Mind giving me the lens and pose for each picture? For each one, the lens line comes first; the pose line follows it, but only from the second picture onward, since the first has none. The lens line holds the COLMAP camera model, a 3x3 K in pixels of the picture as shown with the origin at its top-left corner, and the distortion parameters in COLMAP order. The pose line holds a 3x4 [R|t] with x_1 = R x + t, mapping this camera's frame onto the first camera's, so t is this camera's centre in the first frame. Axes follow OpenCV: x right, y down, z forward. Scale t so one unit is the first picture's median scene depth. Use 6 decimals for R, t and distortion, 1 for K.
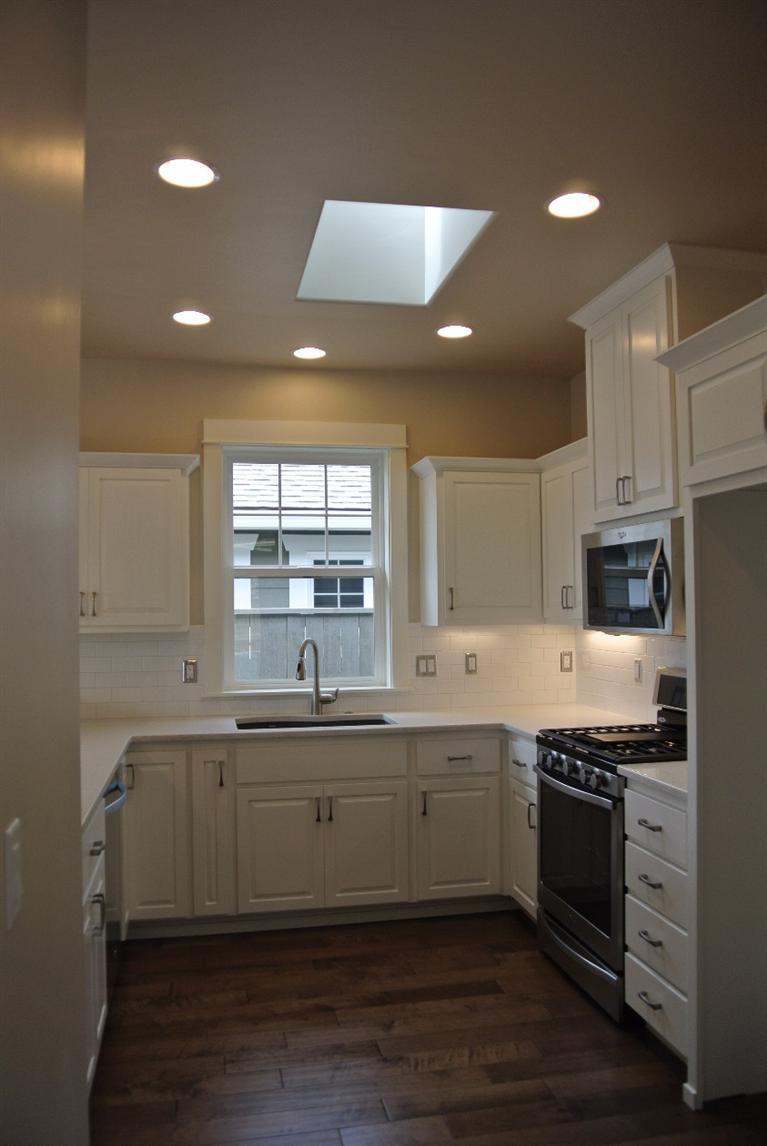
lens RADIAL K [[893.1, 0, 383.5], [0, 893.1, 573.0], [0, 0, 1]] dist [-0.150776, 0.000376]
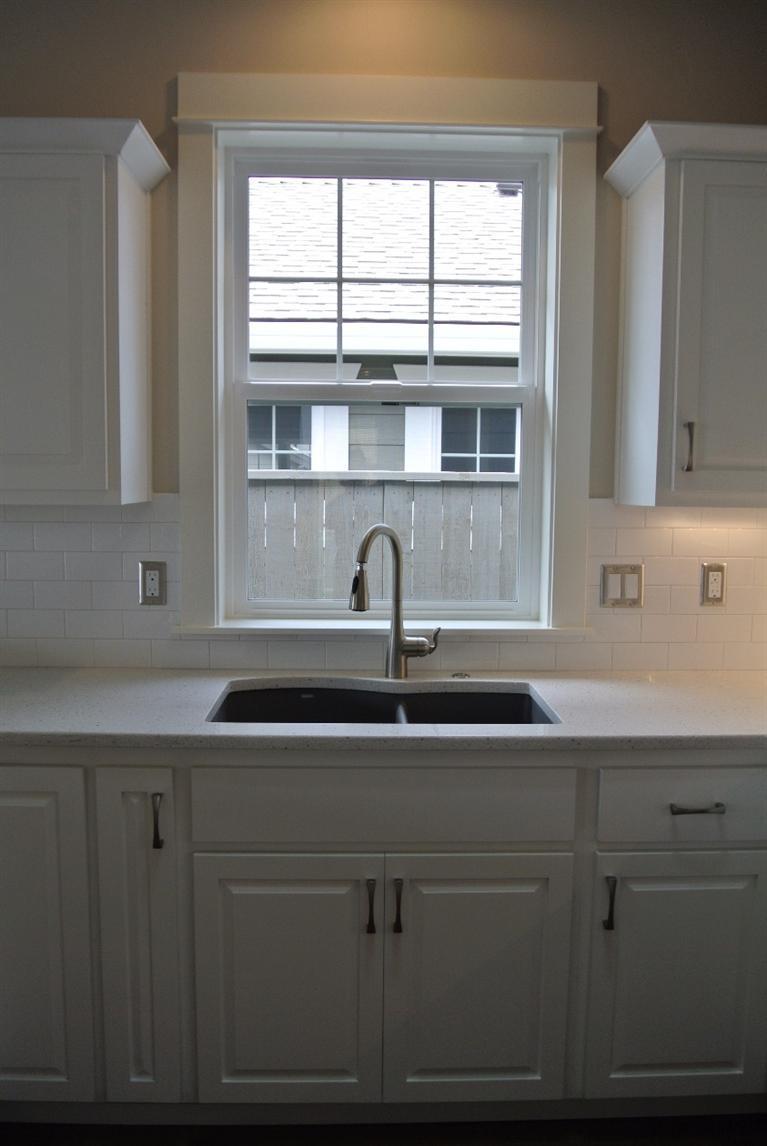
lens RADIAL K [[928.4, 0, 383.5], [0, 928.4, 573.0], [0, 0, 1]] dist [-0.069749, 0.000296]
pose [[0.984349, 0.038498, -0.171972, 0.005990], [-0.015064, 0.990657, 0.135546, 0.030177], [0.175583, -0.130834, 0.975732, 0.492898]]
